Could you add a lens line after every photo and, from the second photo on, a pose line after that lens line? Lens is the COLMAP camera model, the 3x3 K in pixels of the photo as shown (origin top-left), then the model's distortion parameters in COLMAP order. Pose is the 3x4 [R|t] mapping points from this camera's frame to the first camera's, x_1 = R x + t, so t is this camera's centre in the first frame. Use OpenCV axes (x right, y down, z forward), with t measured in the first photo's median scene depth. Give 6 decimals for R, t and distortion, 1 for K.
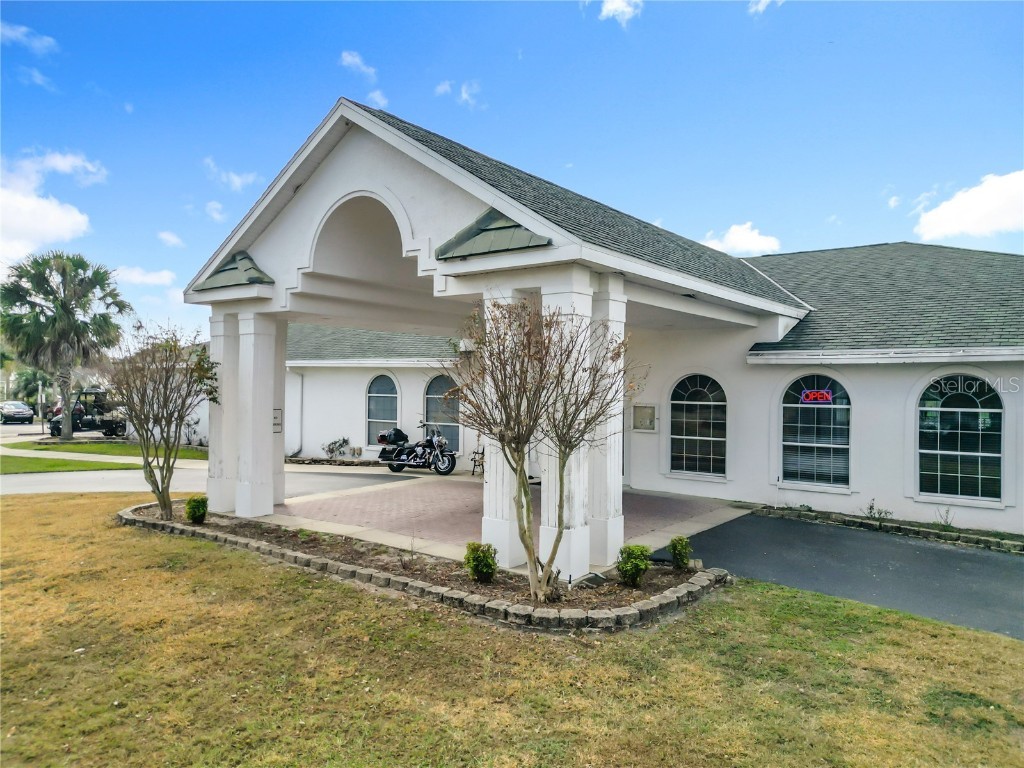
lens RADIAL K [[708.7, 0, 512.0], [0, 708.7, 384.0], [0, 0, 1]] dist [-0.005775, -0.003944]
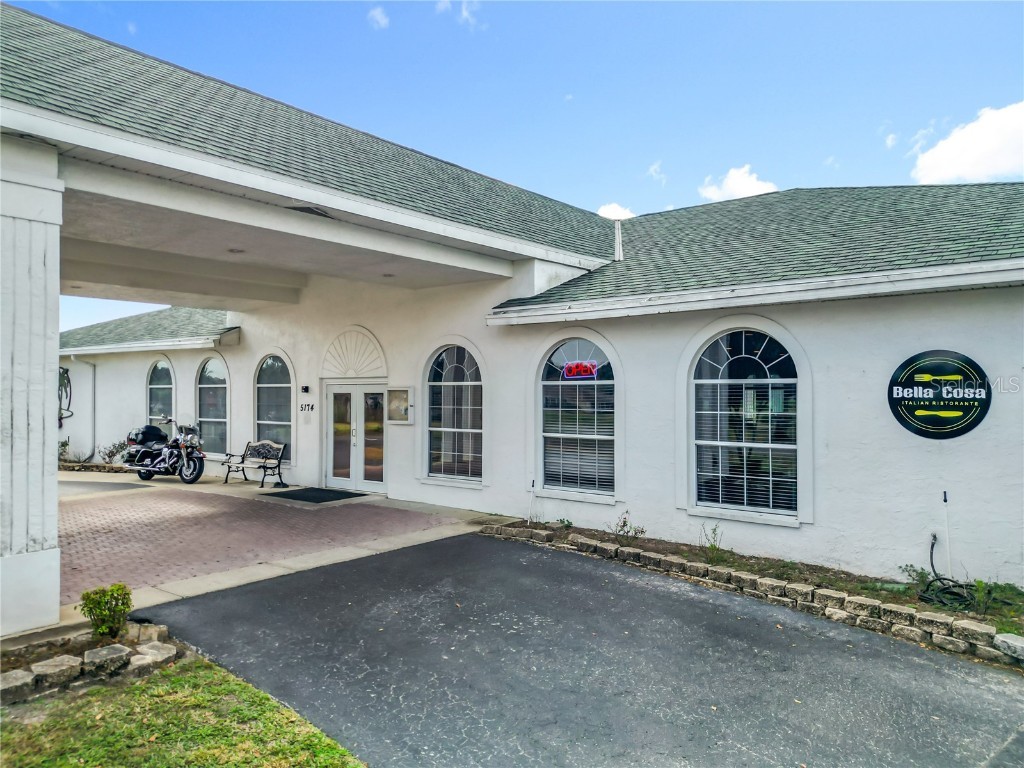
lens RADIAL K [[728.9, 0, 512.0], [0, 728.9, 384.0], [0, 0, 1]] dist [0.054074, -0.004431]
pose [[0.999909, -0.009421, -0.009694, 0.369718], [0.009347, 0.999927, -0.007605, 0.037833], [0.009765, 0.007514, 0.999924, 0.254235]]
